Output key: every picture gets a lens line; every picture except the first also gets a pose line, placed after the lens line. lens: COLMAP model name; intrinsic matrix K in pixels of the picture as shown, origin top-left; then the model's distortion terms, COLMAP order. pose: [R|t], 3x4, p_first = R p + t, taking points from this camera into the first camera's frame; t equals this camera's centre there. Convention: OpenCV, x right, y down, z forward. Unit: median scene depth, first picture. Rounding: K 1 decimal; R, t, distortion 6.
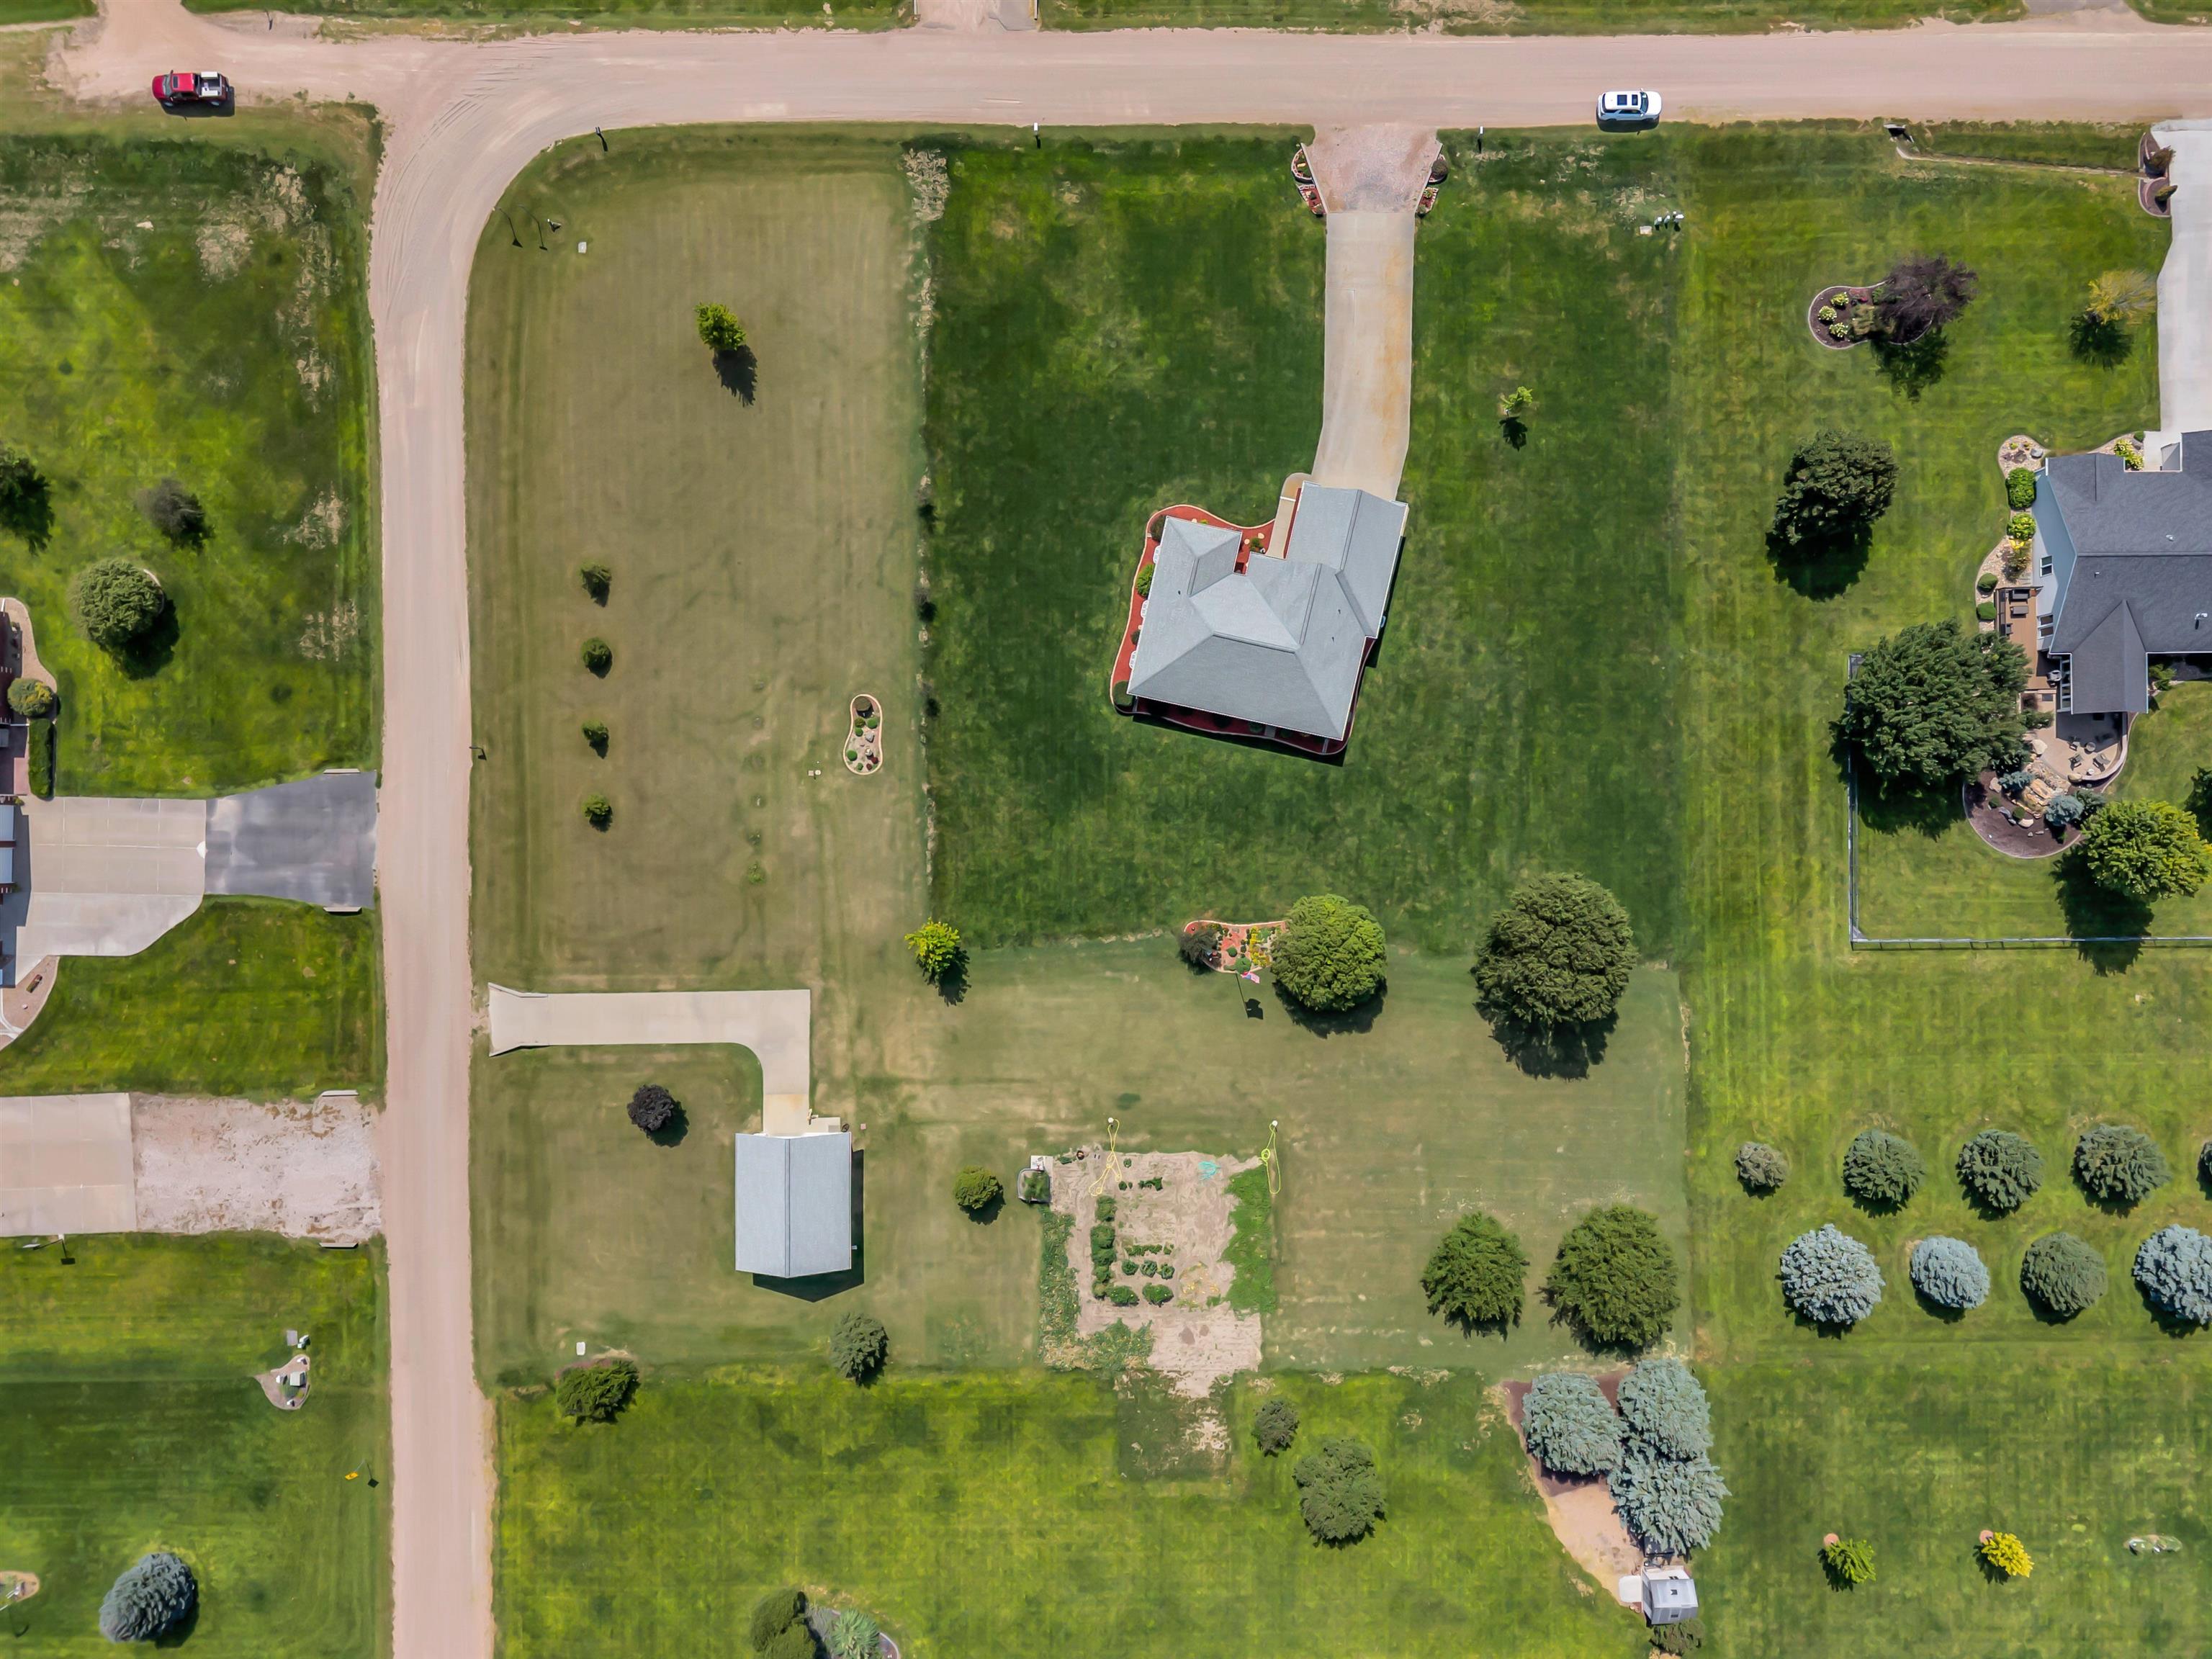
lens RADIAL K [[1554.9, 0, 1106.0], [0, 1554.9, 829.5], [0, 0, 1]] dist [-0.005824, -0.000339]
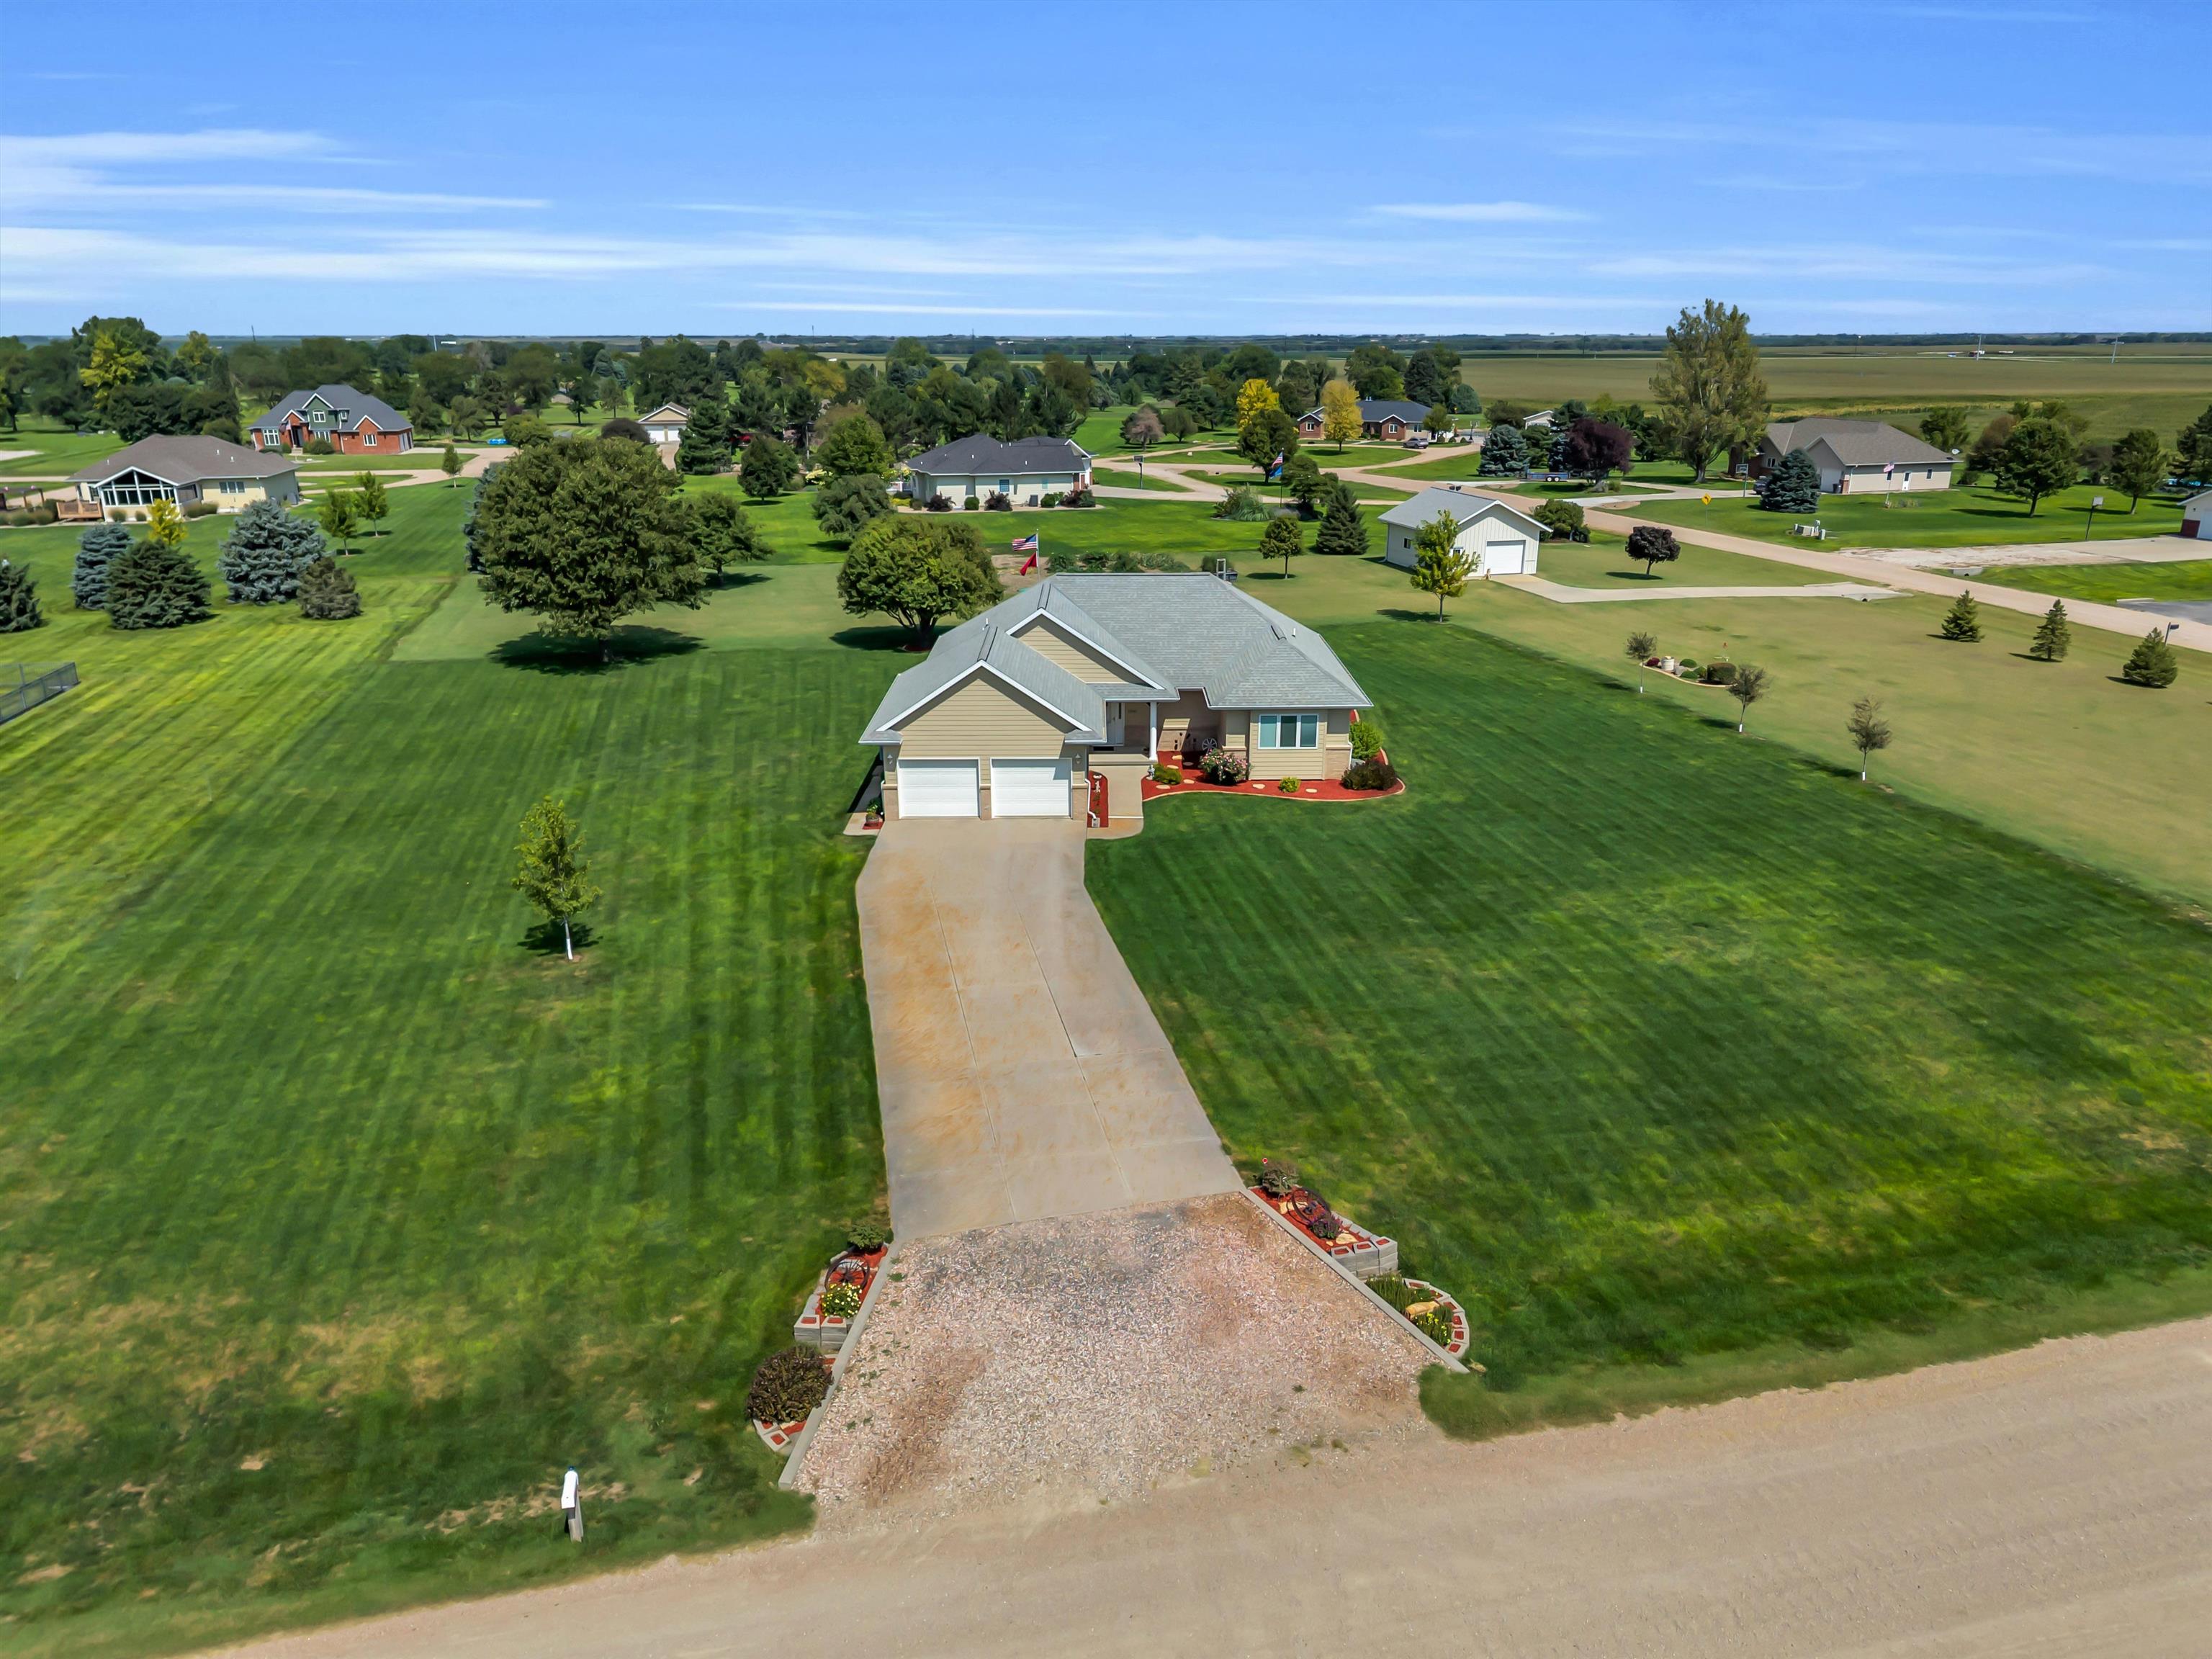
lens RADIAL K [[1554.9, 0, 1106.0], [0, 1554.9, 829.5], [0, 0, 1]] dist [-0.005824, -0.000339]
pose [[-0.973033, 0.072135, -0.219097, 0.214496], [-0.230367, -0.255523, 0.938956, -0.610891], [0.011747, 0.964108, 0.265250, 0.878126]]
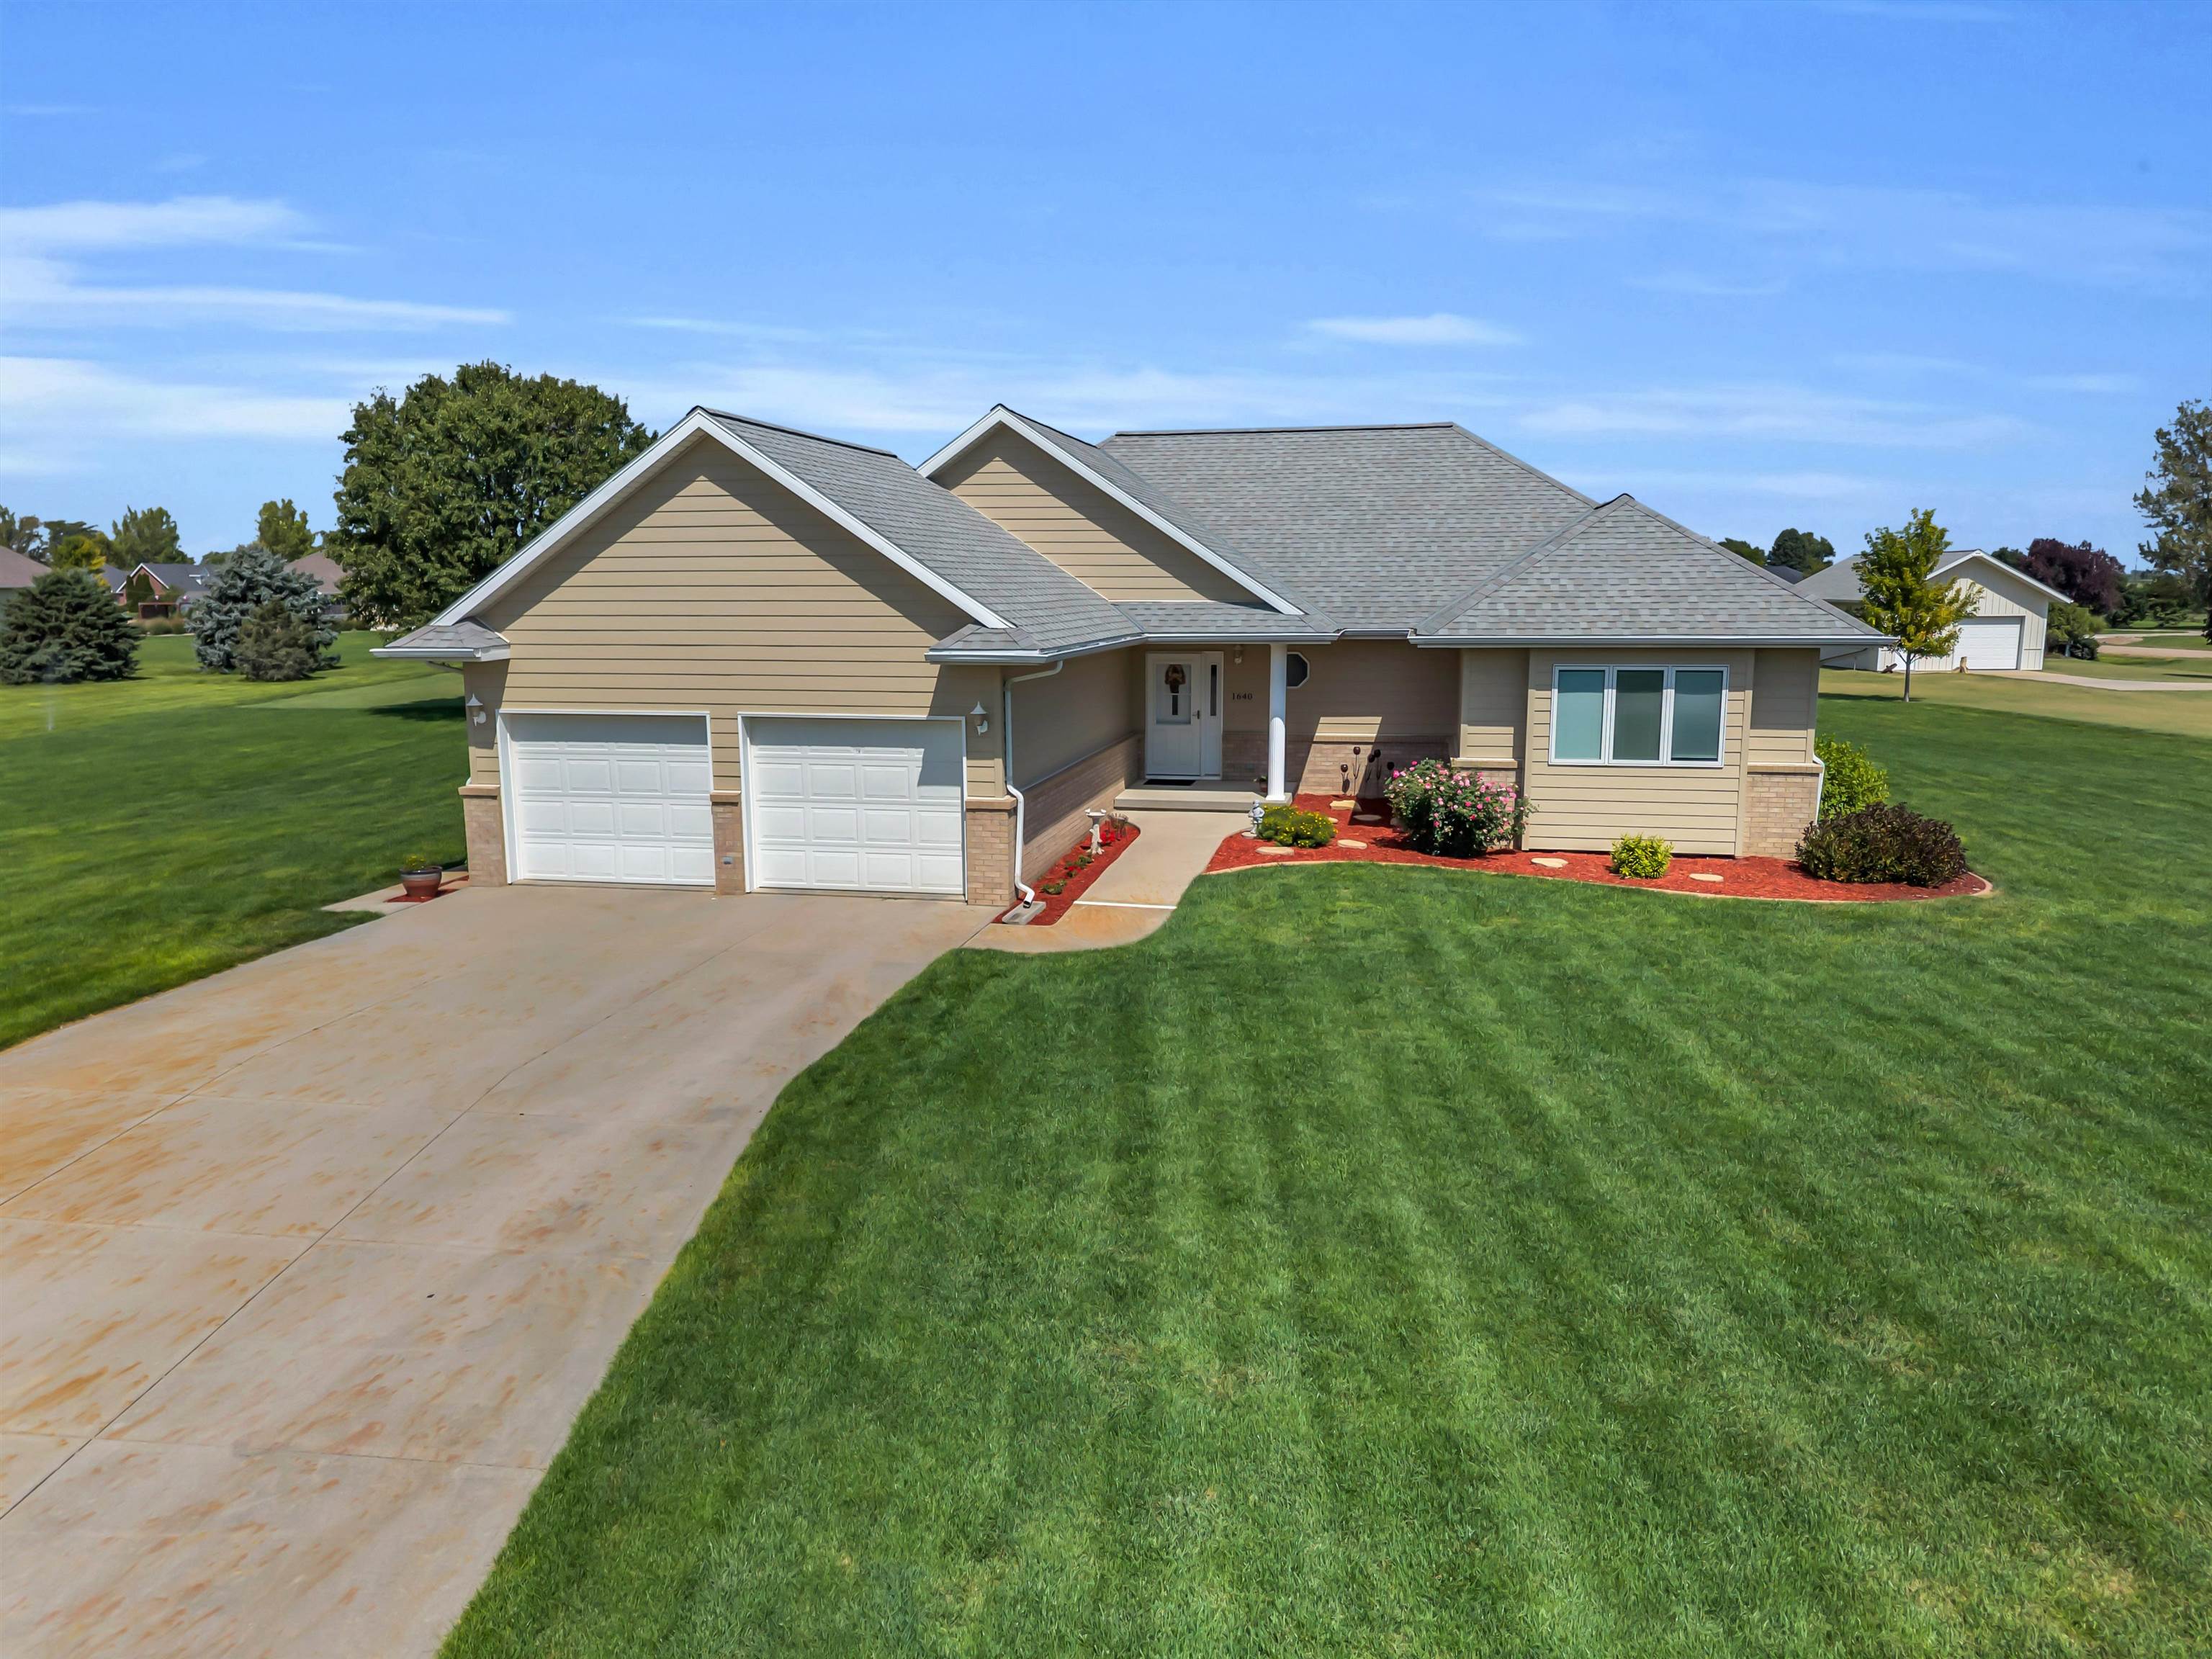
lens RADIAL K [[1554.9, 0, 1106.0], [0, 1554.9, 829.5], [0, 0, 1]] dist [-0.005824, -0.000339]
pose [[-0.999699, 0.005439, -0.023915, 0.118672], [-0.024391, -0.118280, 0.992681, -0.345217], [0.002570, 0.992965, 0.118377, 0.966070]]
